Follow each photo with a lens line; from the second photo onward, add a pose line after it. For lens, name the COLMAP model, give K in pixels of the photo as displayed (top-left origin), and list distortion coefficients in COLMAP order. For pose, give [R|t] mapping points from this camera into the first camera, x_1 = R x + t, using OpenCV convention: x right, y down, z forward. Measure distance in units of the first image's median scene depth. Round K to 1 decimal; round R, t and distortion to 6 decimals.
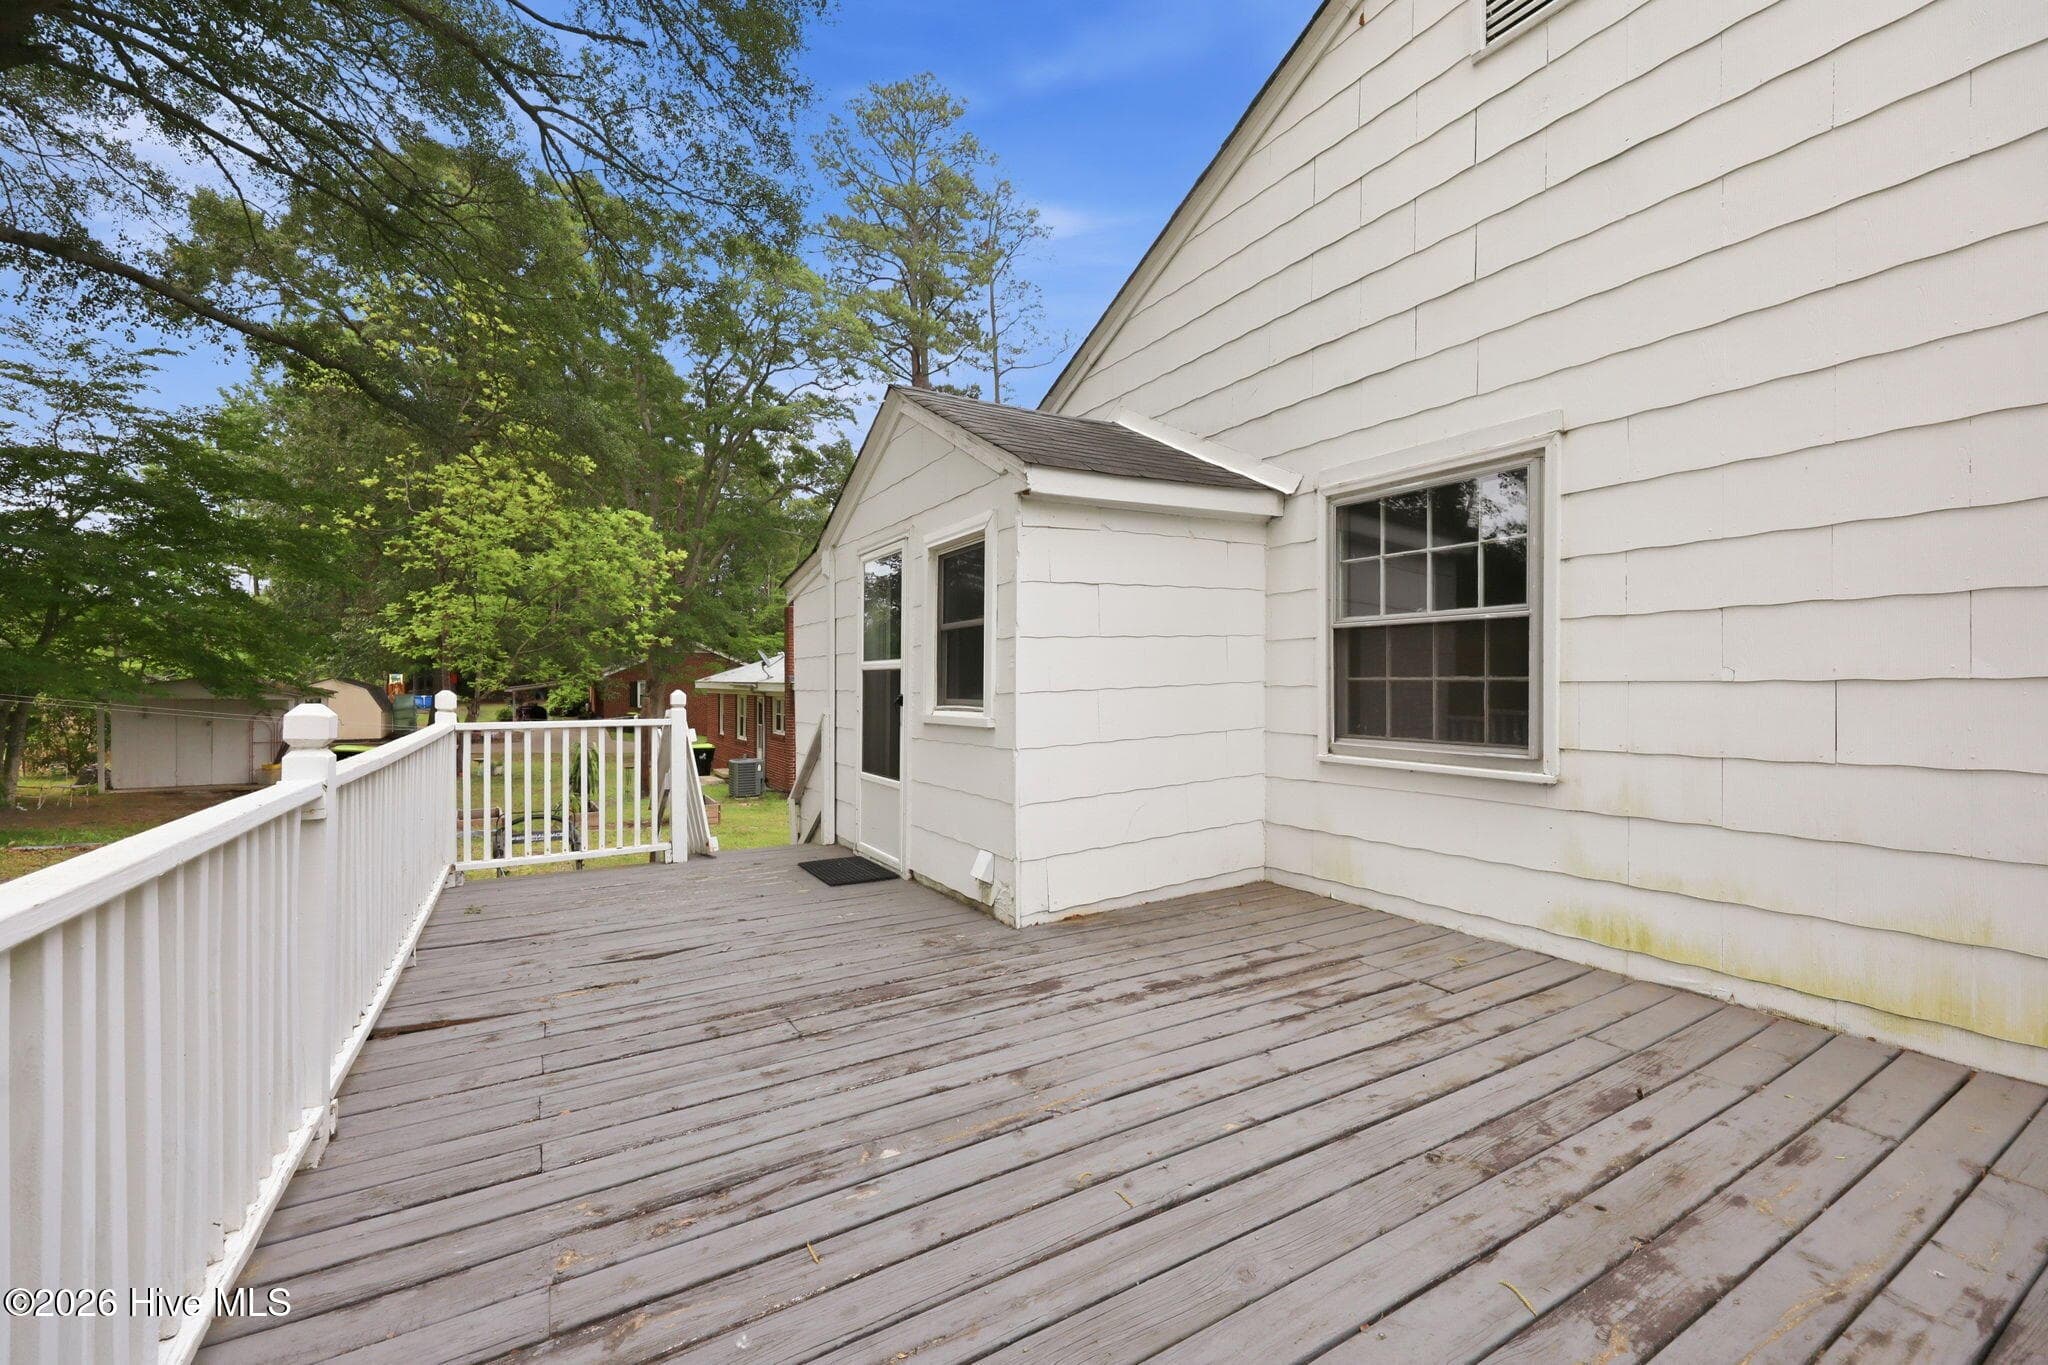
lens RADIAL K [[829.8, 0, 1027.4], [0, 829.8, 685.7], [0, 0, 1]] dist [0.002829, -0.000140]
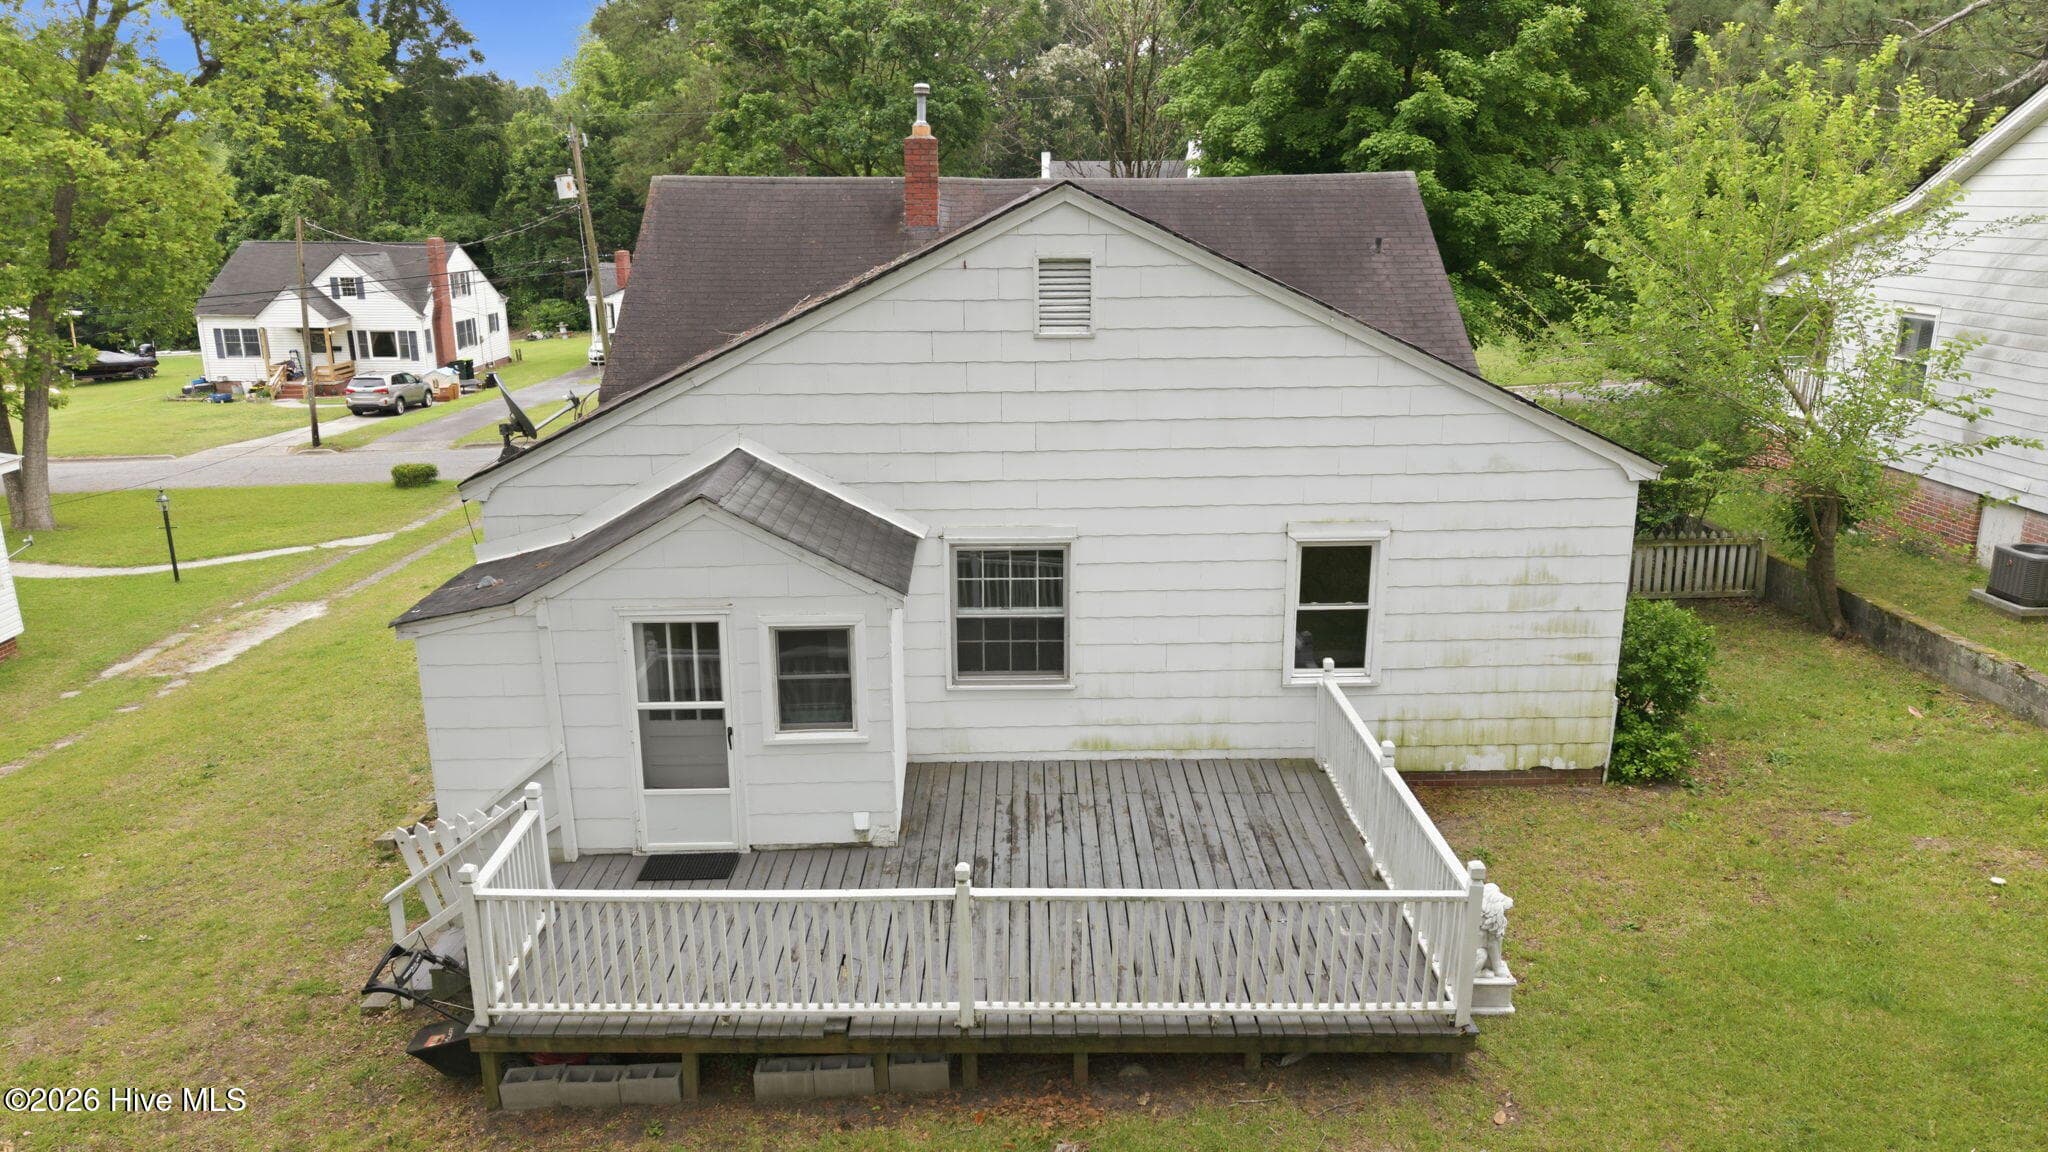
lens RADIAL K [[1358.2, 0, 1029.3], [0, 1358.2, 573.1], [0, 0, 1]] dist [0.037532, -0.041388]
pose [[0.501889, -0.234977, 0.832402, -2.458768], [0.003719, 0.962967, 0.269592, -1.197648], [-0.864924, -0.132210, 0.484177, -0.641938]]
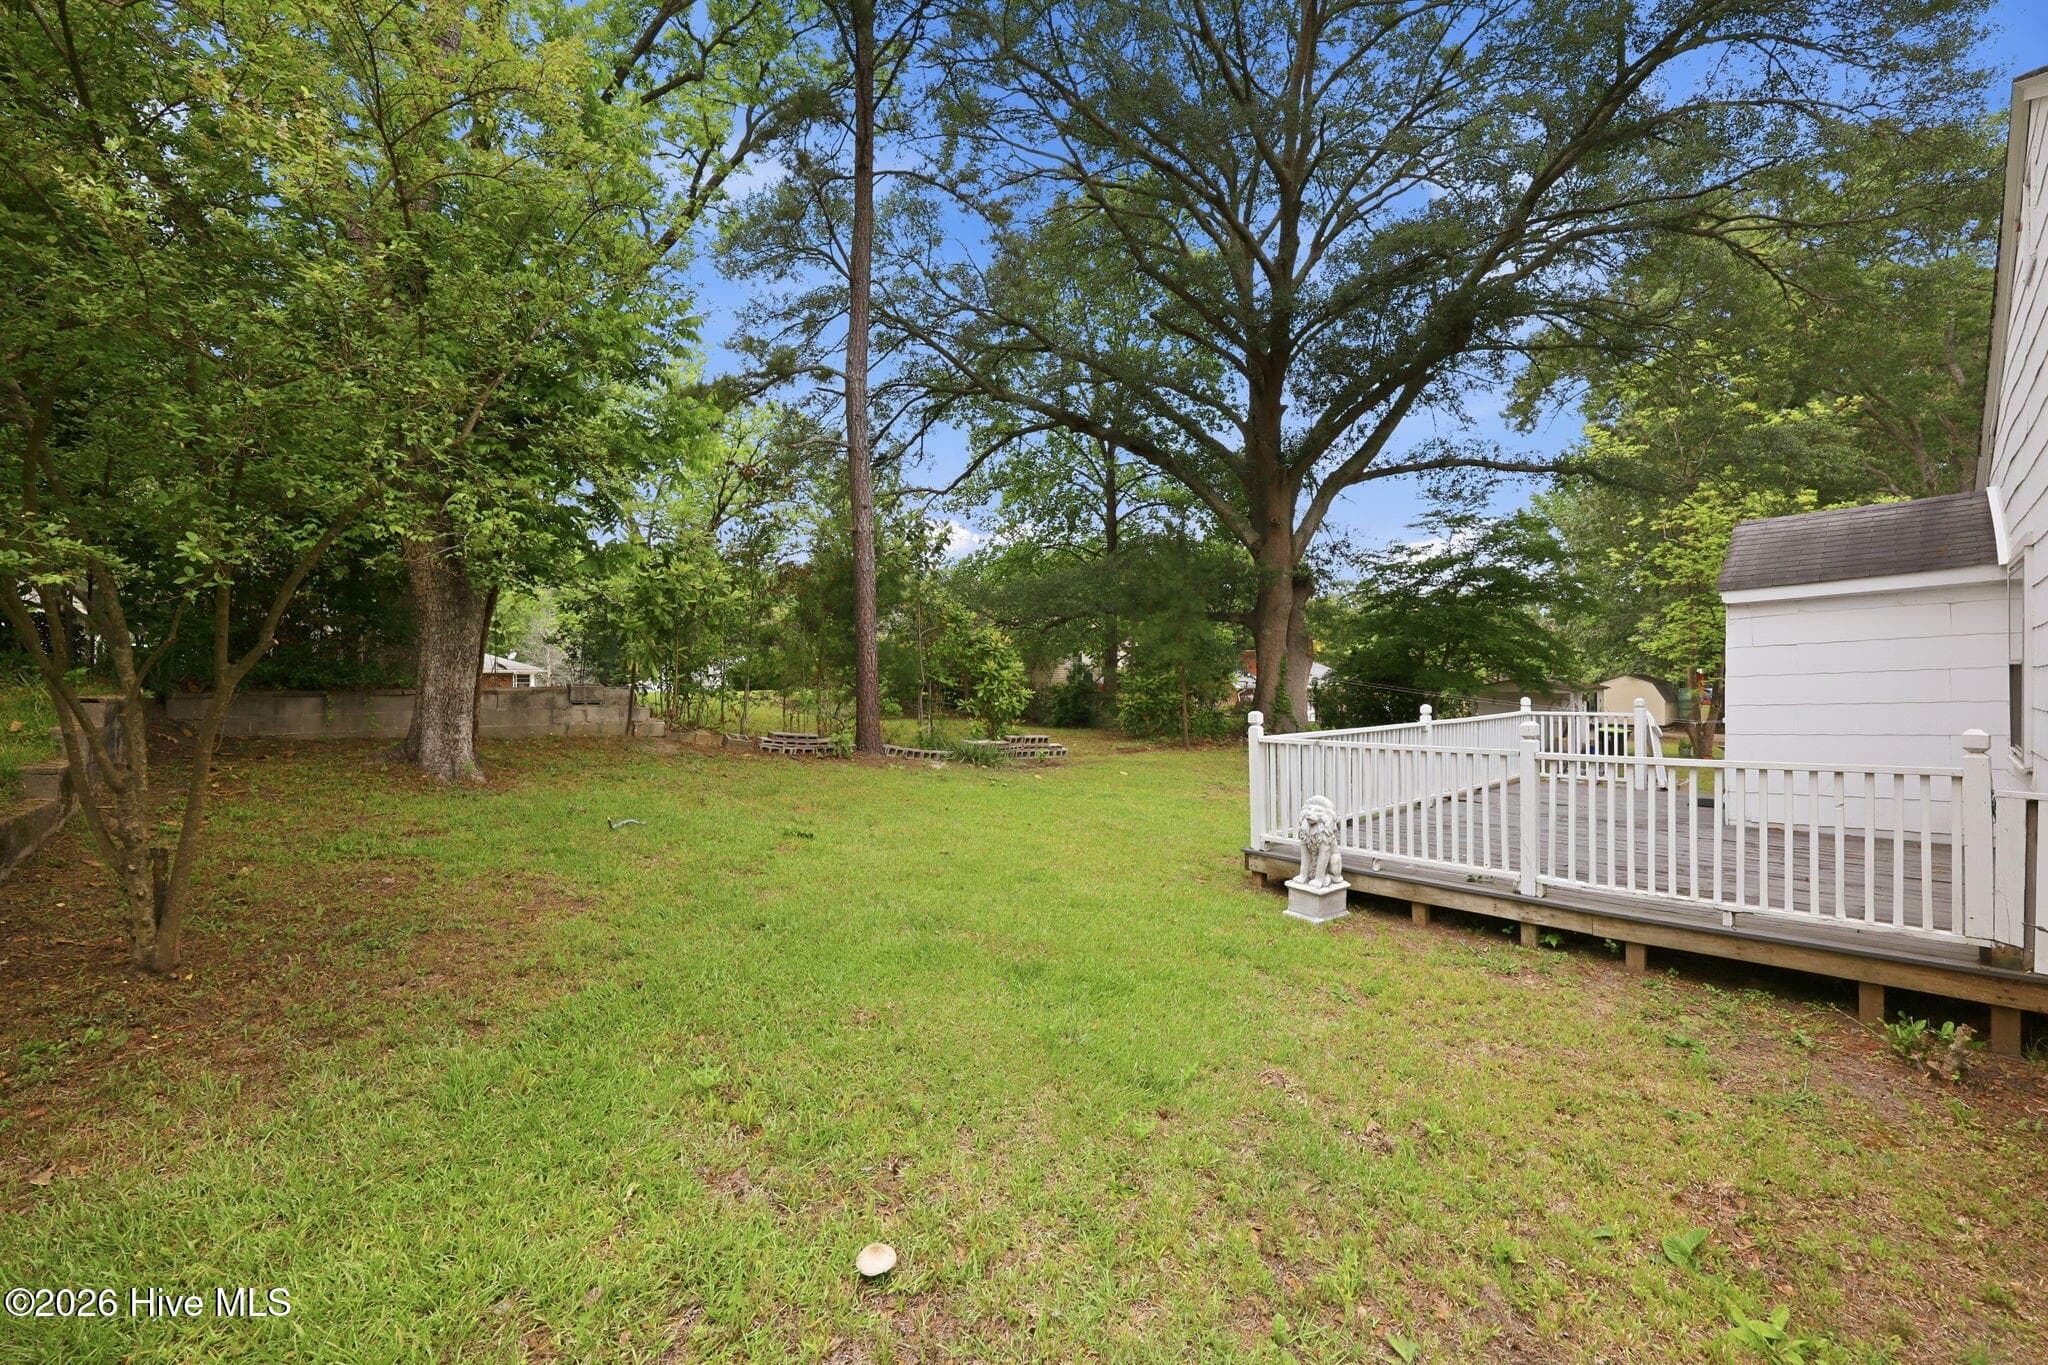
lens RADIAL K [[829.8, 0, 1029.4], [0, 829.8, 689.1], [0, 0, 1]] dist [0.002829, -0.000140]
pose [[0.205102, 0.004032, -0.978732, 1.814733], [0.012798, 0.999895, 0.006801, -0.071332], [0.978657, -0.013921, 0.205029, -1.165904]]
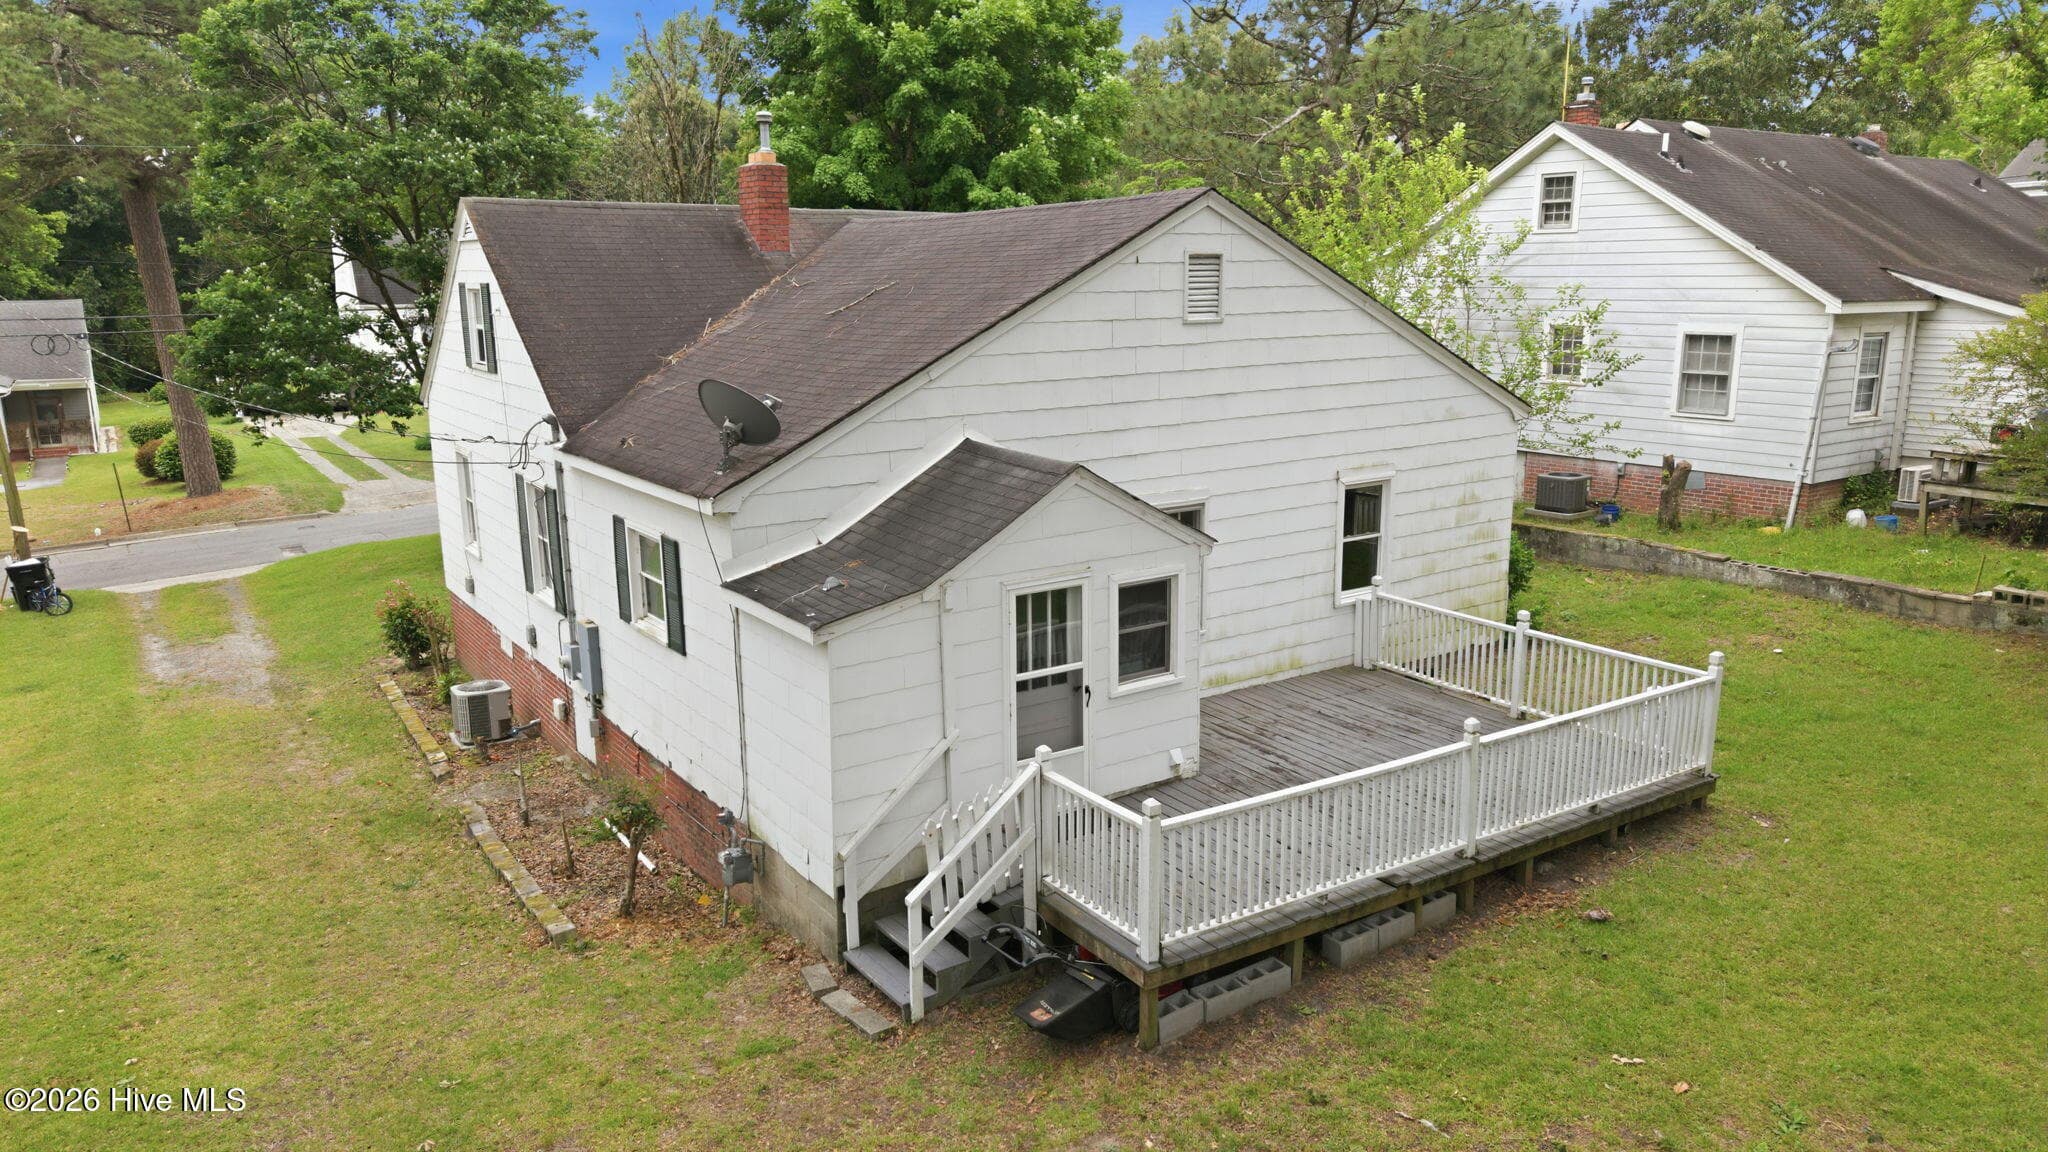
lens RADIAL K [[1358.2, 0, 1017.1], [0, 1358.2, 575.1], [0, 0, 1]] dist [0.037532, -0.041388]
pose [[-0.040924, -0.218617, 0.974952, -3.453217], [0.006652, 0.975688, 0.219061, -0.996639], [-0.999140, 0.015451, -0.038475, 1.775677]]
